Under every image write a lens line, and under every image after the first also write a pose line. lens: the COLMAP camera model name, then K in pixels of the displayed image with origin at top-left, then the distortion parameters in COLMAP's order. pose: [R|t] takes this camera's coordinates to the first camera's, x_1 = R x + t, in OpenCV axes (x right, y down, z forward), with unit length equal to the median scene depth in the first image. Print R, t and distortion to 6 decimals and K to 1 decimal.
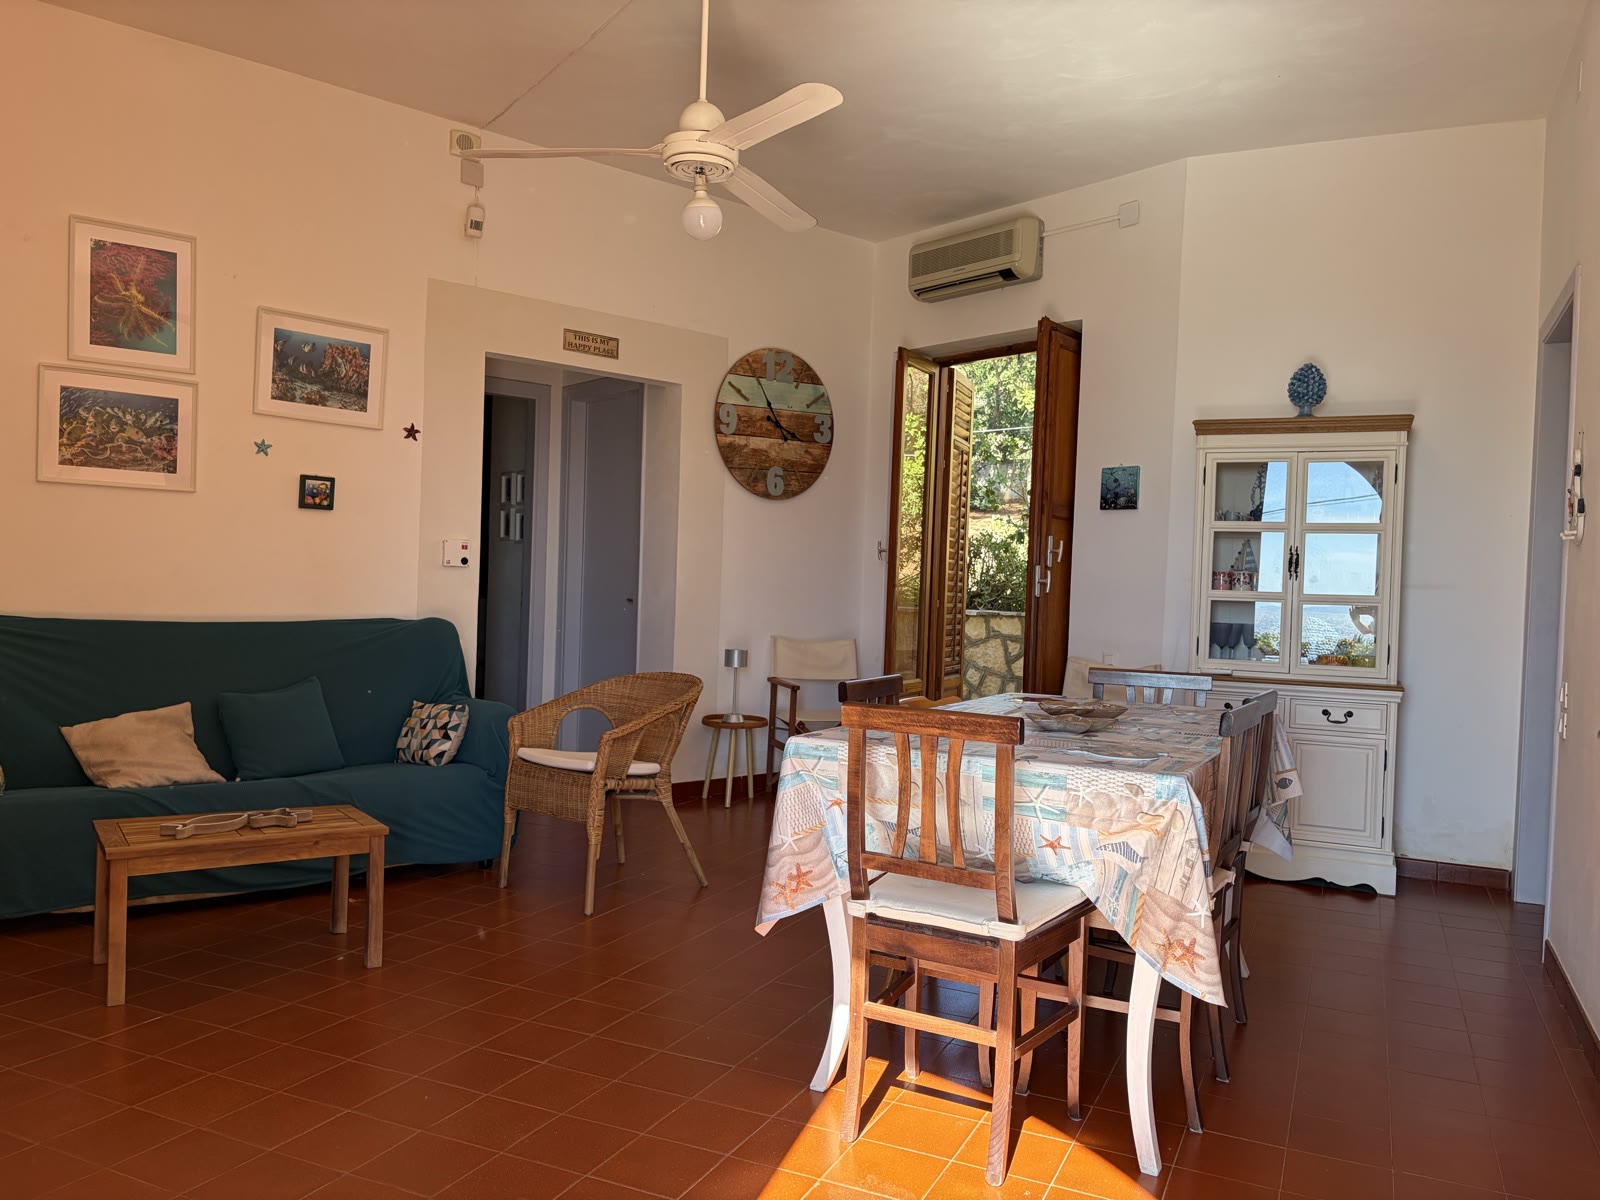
lens RADIAL K [[1176.5, 0, 799.4], [0, 1176.5, 598.9], [0, 0, 1]] dist [0.005311, -0.008513]
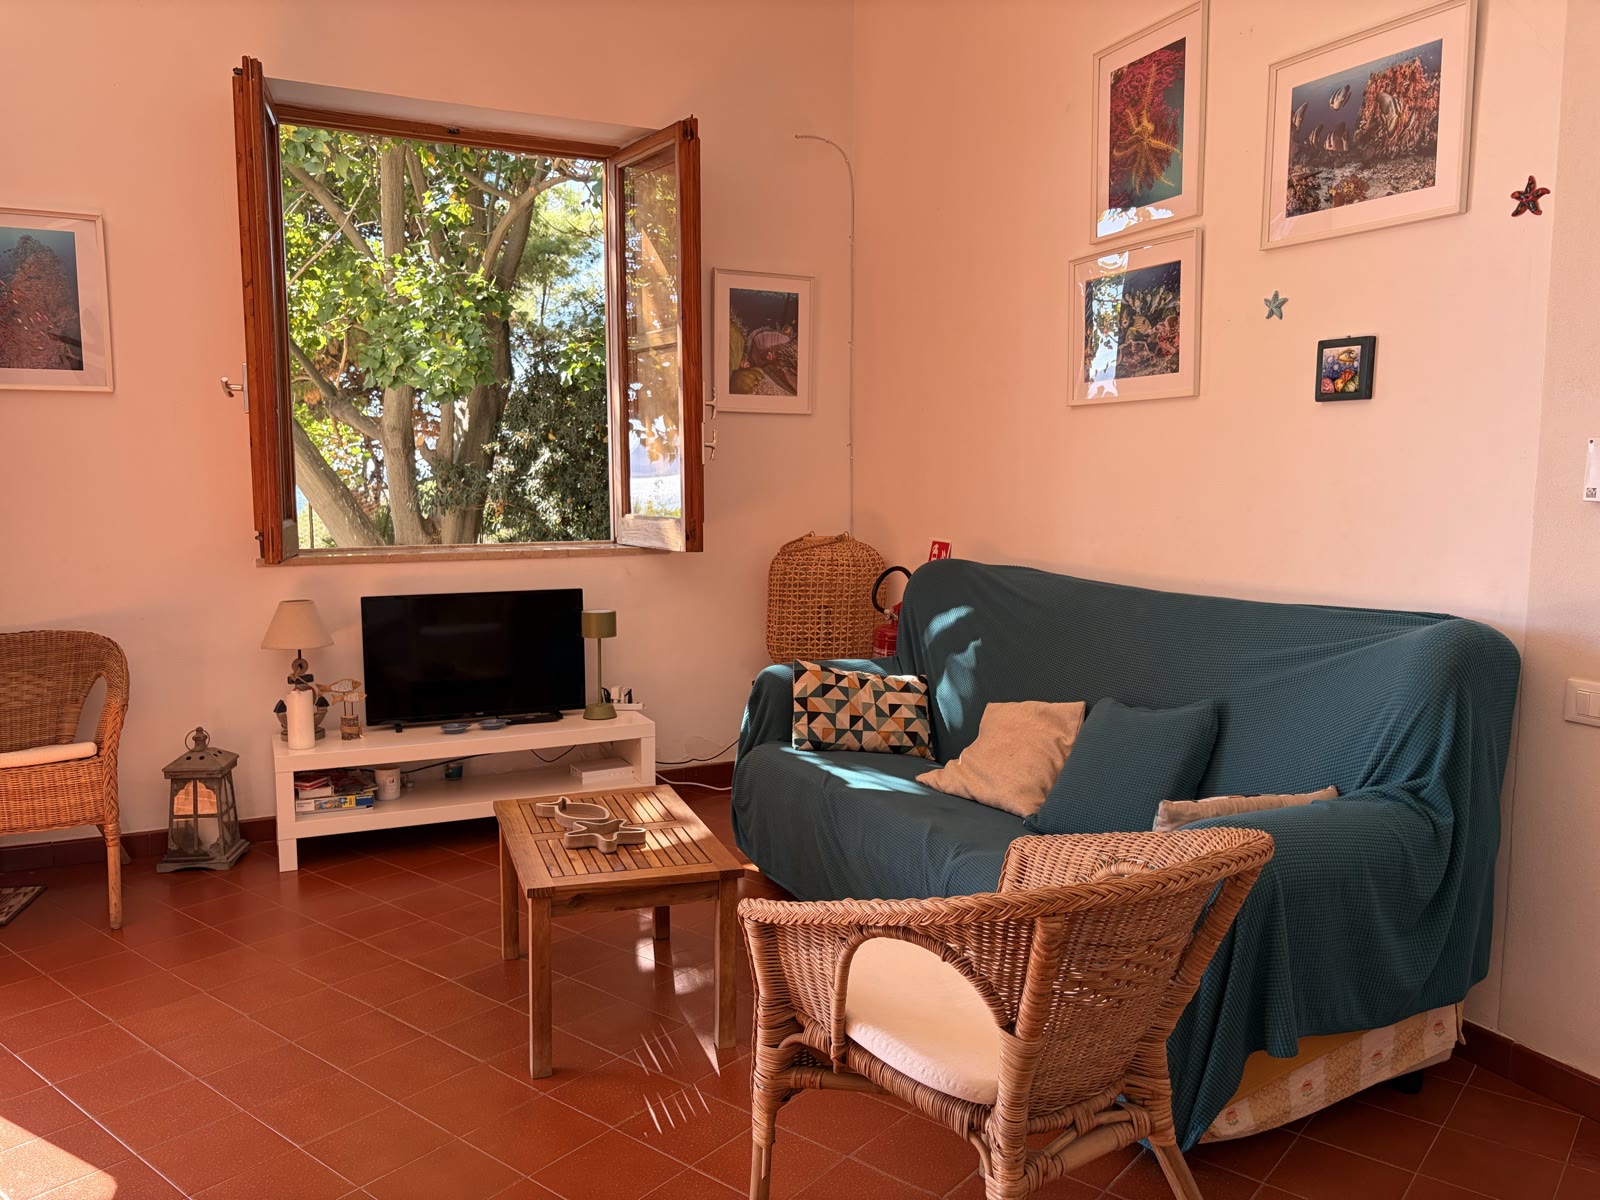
lens RADIAL K [[1176.5, 0, 799.4], [0, 1176.5, 604.6], [0, 0, 1]] dist [0.005311, -0.008513]
pose [[-0.238192, 0.072230, -0.968528, 0.179911], [-0.024563, 0.996464, 0.080354, -0.020532], [0.970907, 0.042930, -0.235576, 0.897396]]
